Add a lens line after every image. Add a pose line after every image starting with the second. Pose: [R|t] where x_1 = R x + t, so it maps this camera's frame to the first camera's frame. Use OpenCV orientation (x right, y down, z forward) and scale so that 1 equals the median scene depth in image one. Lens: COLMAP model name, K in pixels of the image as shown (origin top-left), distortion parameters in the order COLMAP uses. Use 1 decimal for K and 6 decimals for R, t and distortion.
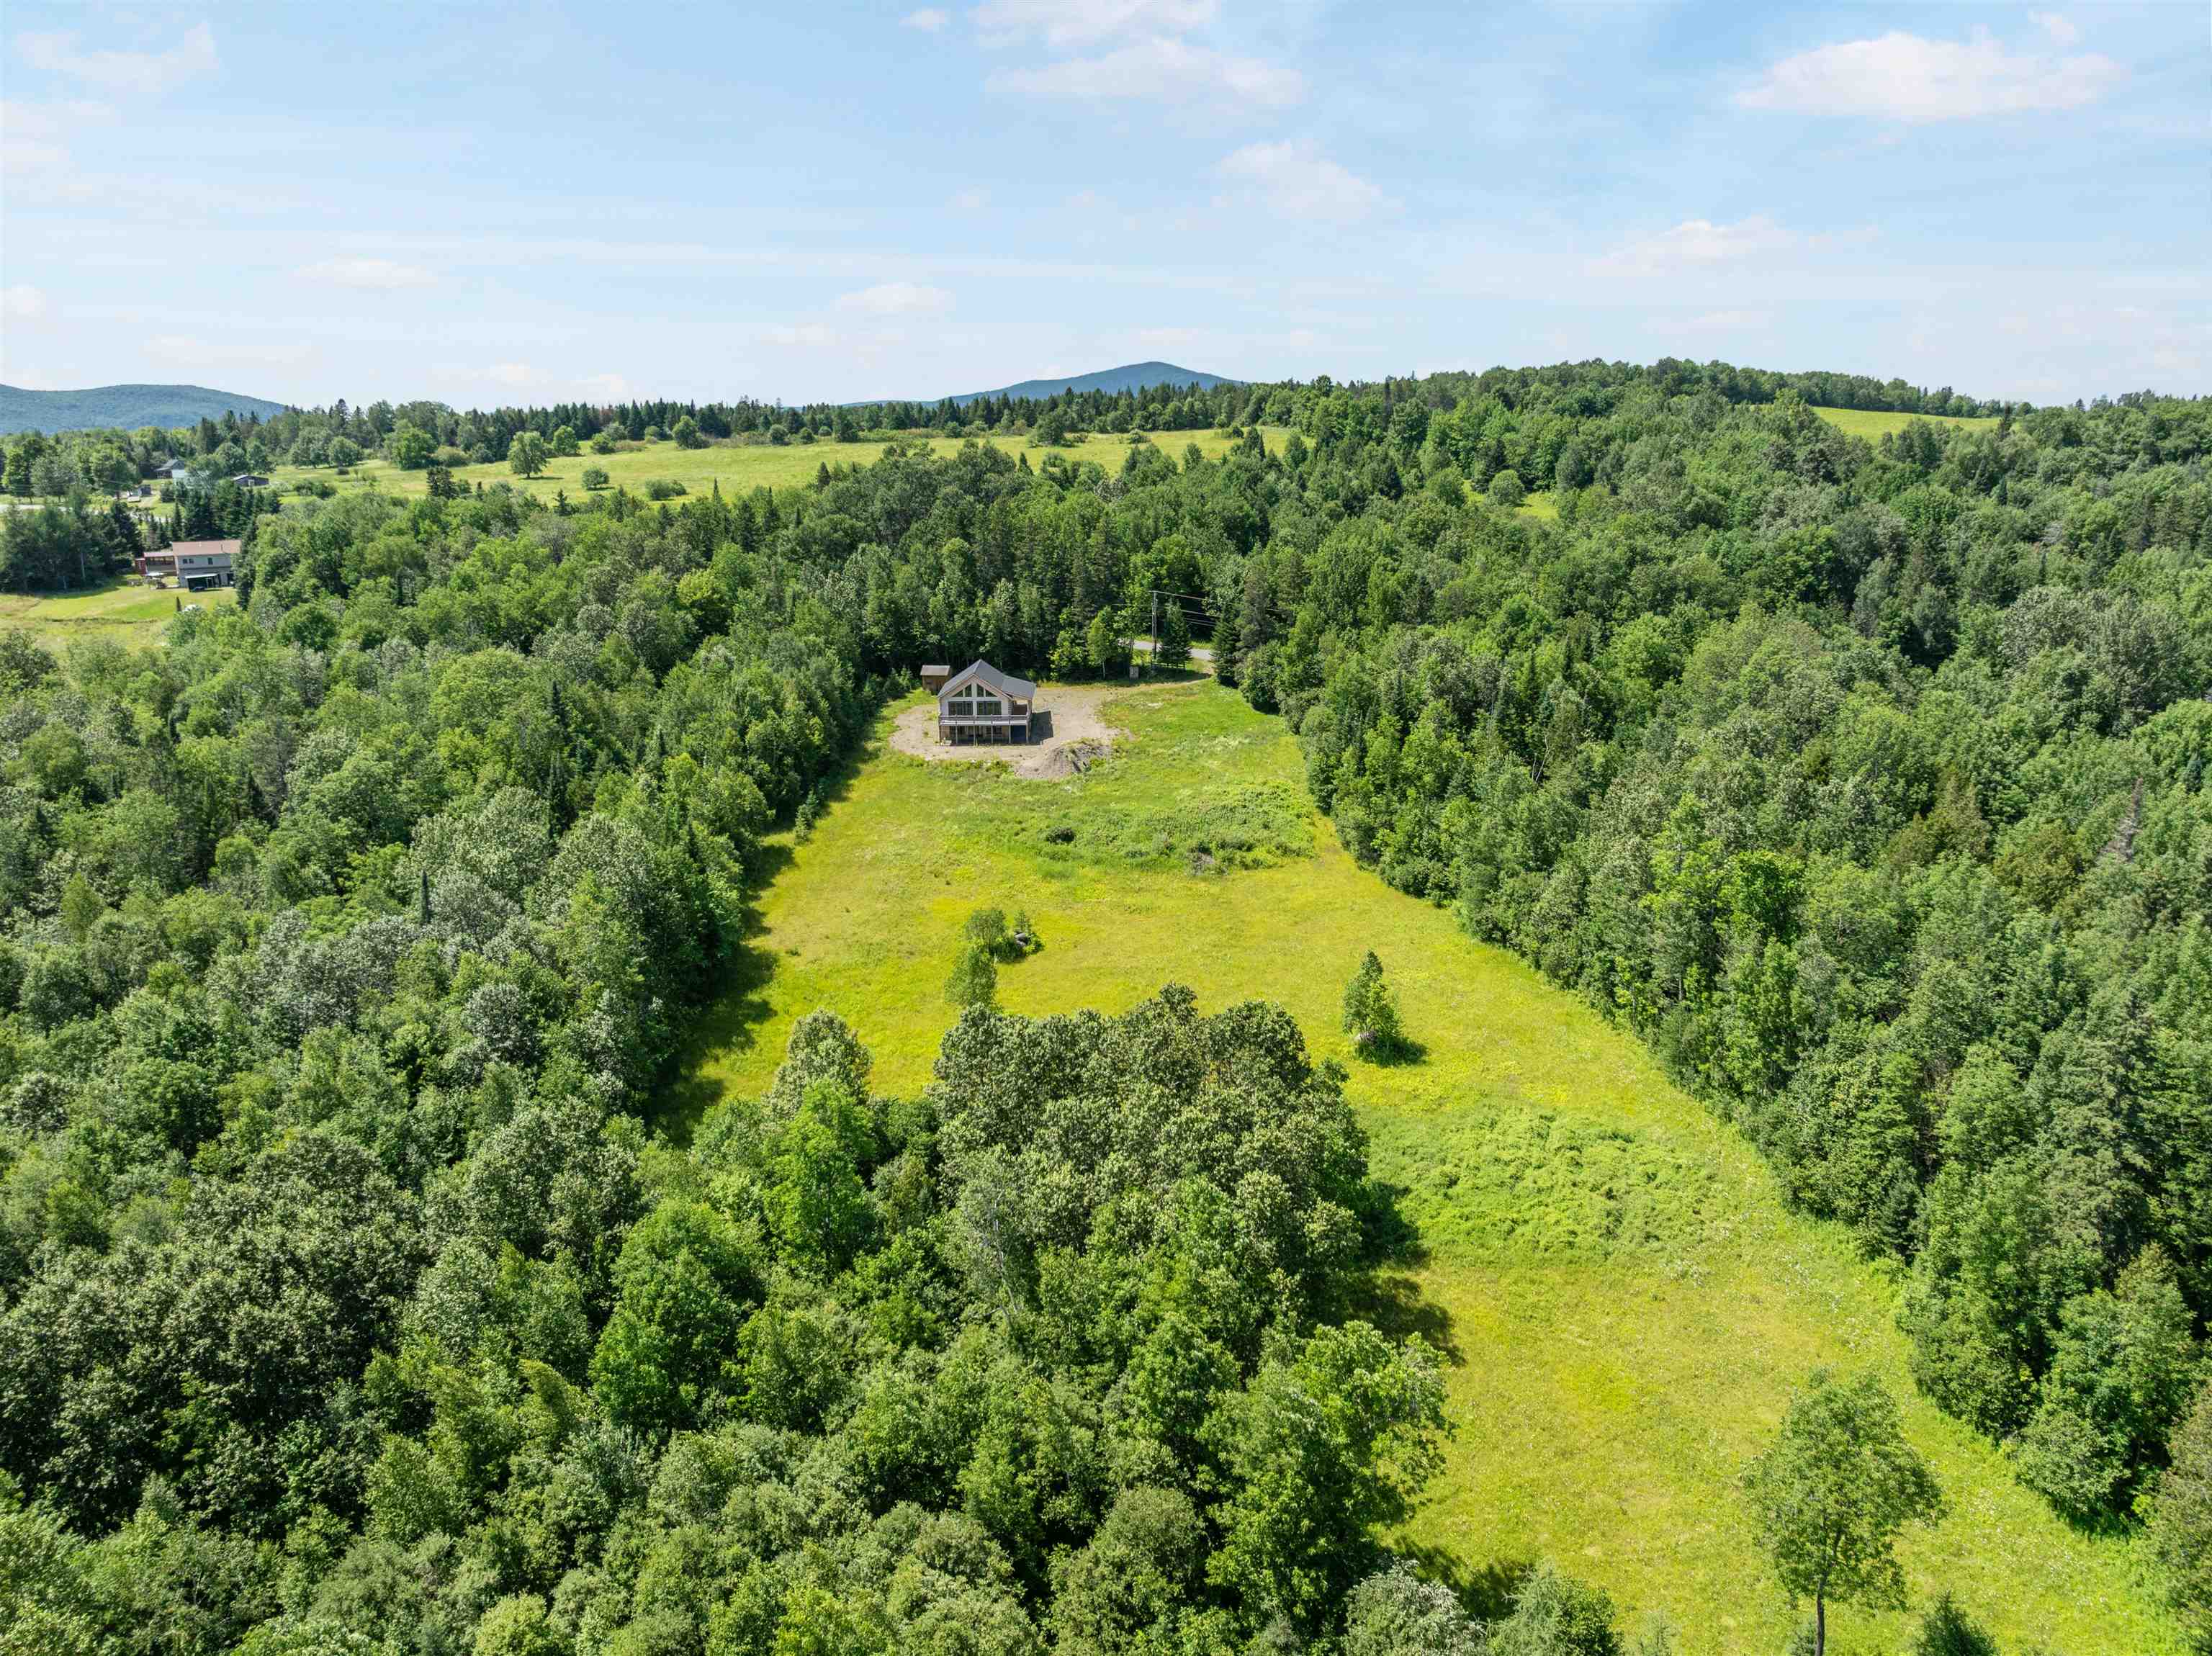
lens RADIAL K [[1550.5, 0, 1114.8], [0, 1550.5, 831.7], [0, 0, 1]] dist [-0.036845, -0.002881]
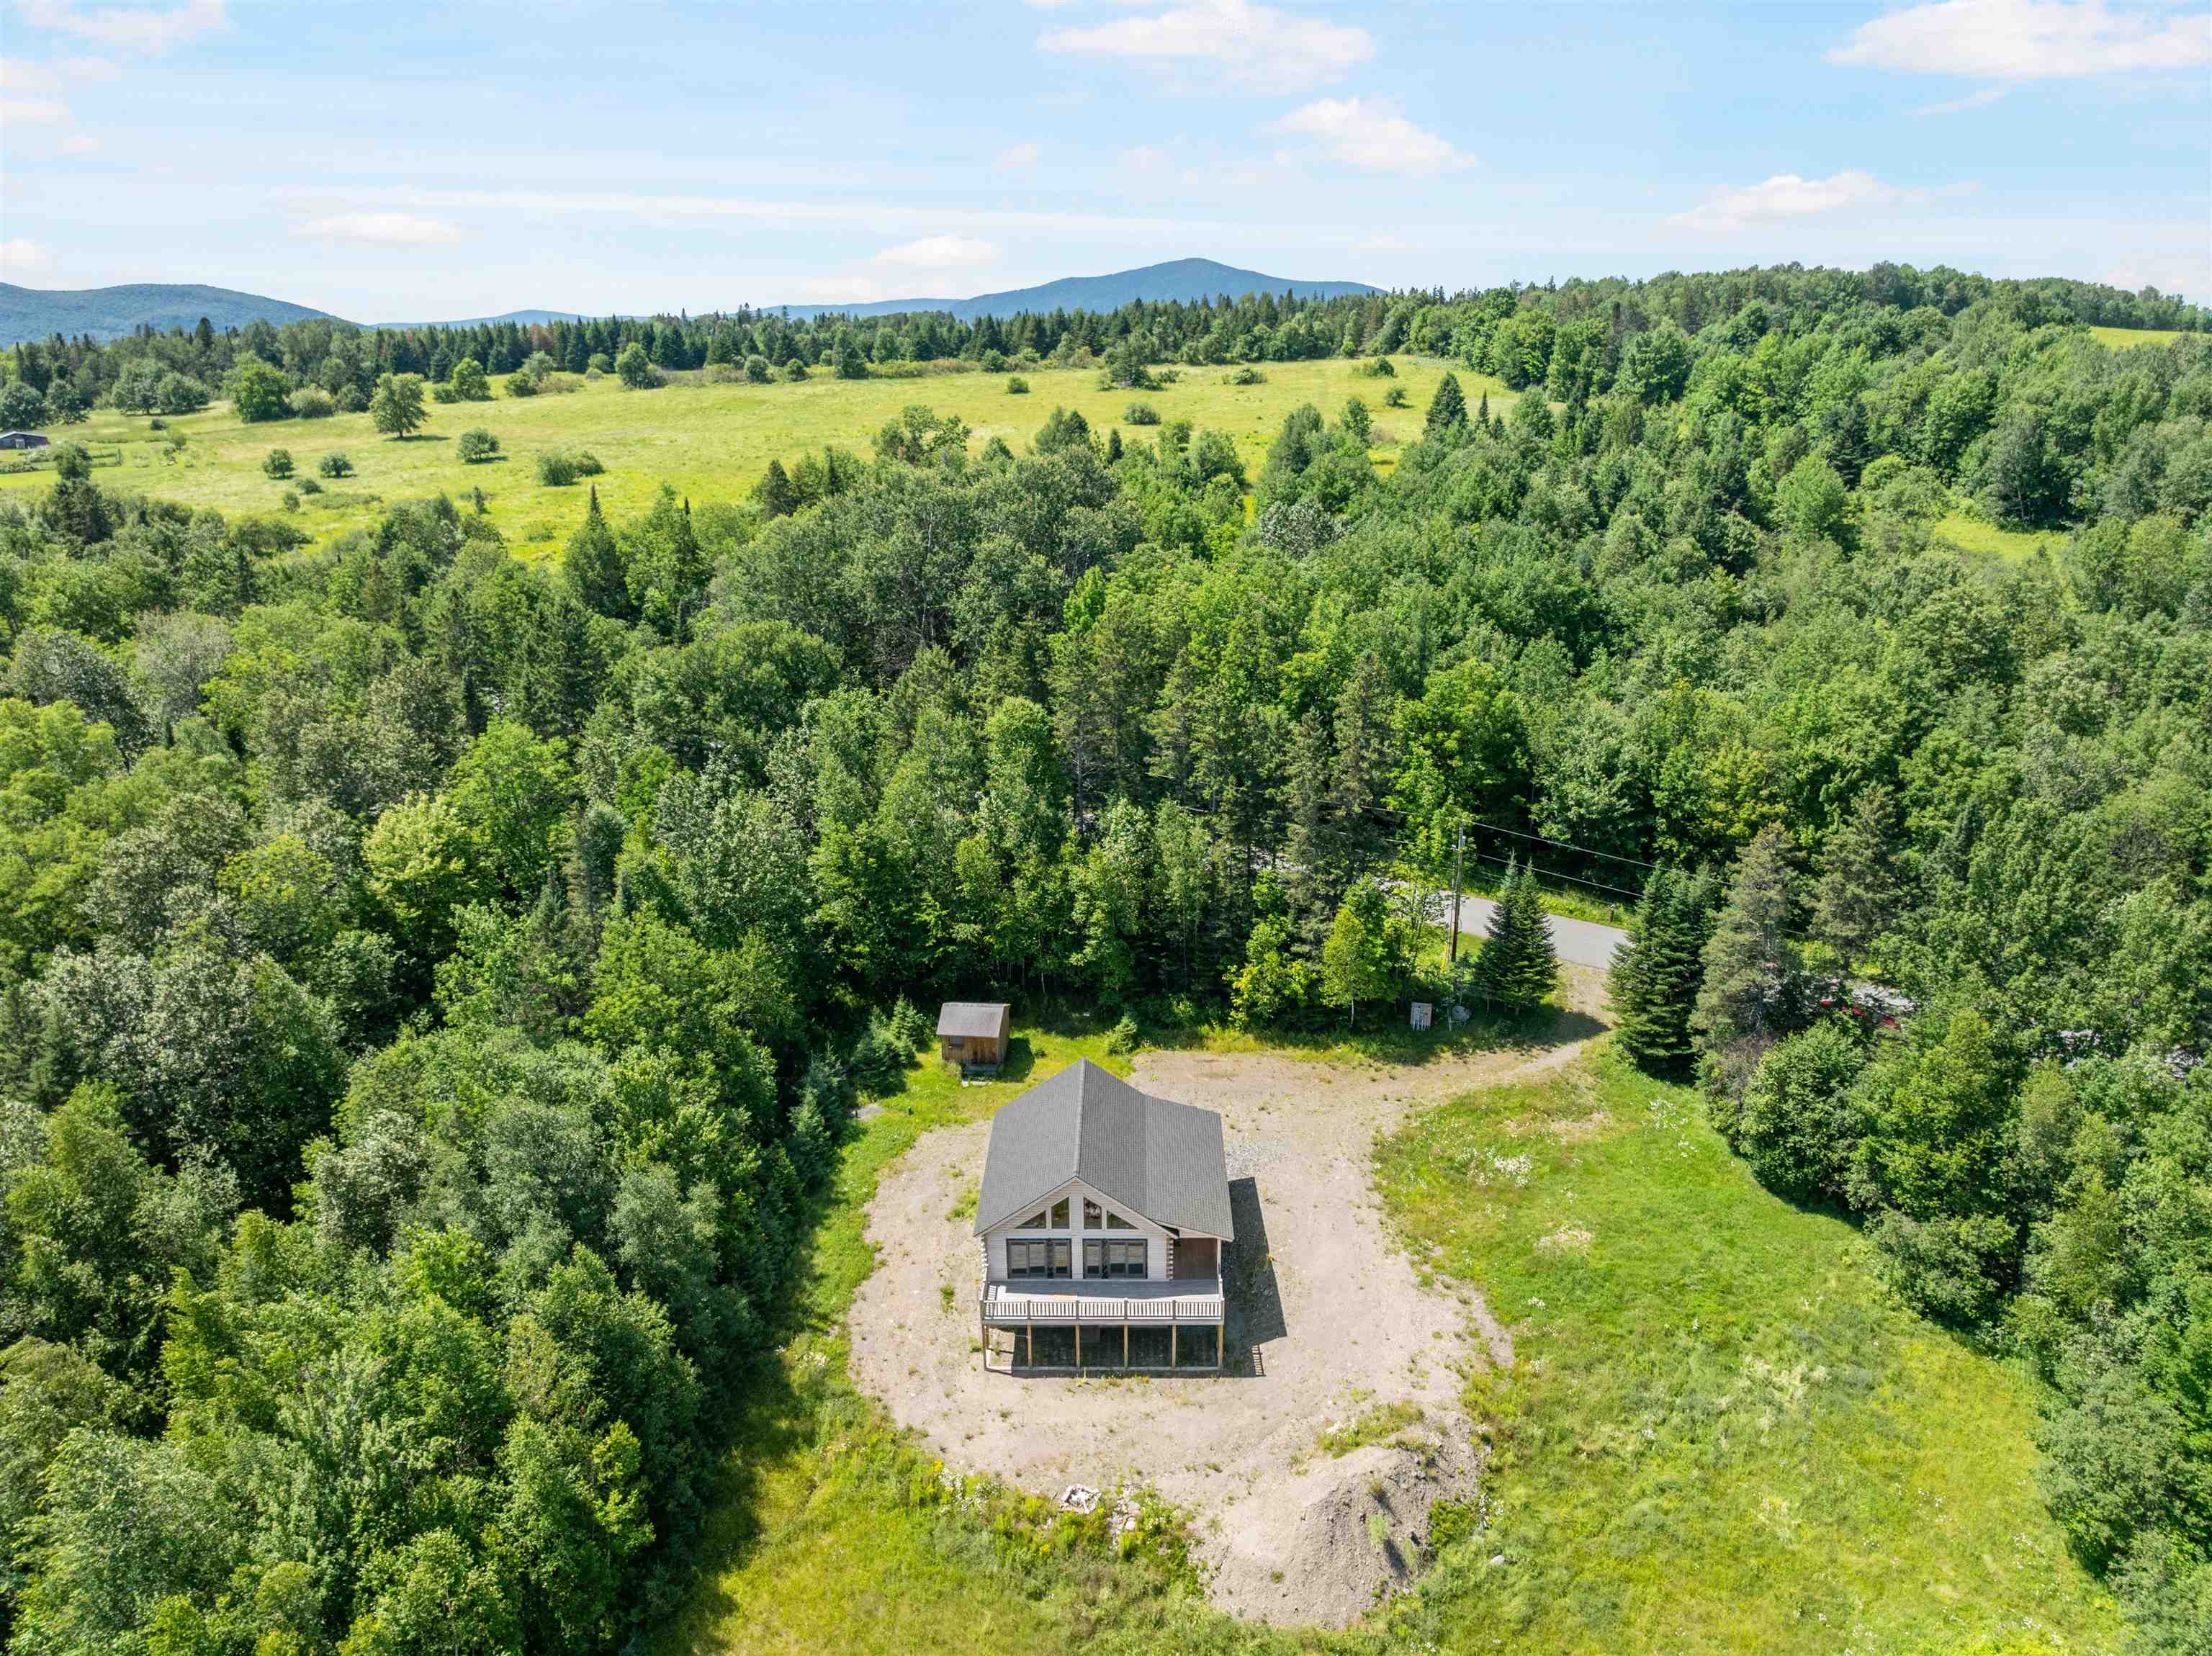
lens RADIAL K [[1550.5, 0, 1114.8], [0, 1550.5, 831.7], [0, 0, 1]] dist [-0.036845, -0.002881]
pose [[0.999751, 0.006872, -0.021227, -0.062478], [-0.005573, 0.998144, 0.060642, -0.172531], [0.021605, -0.060509, 0.997934, 0.534964]]
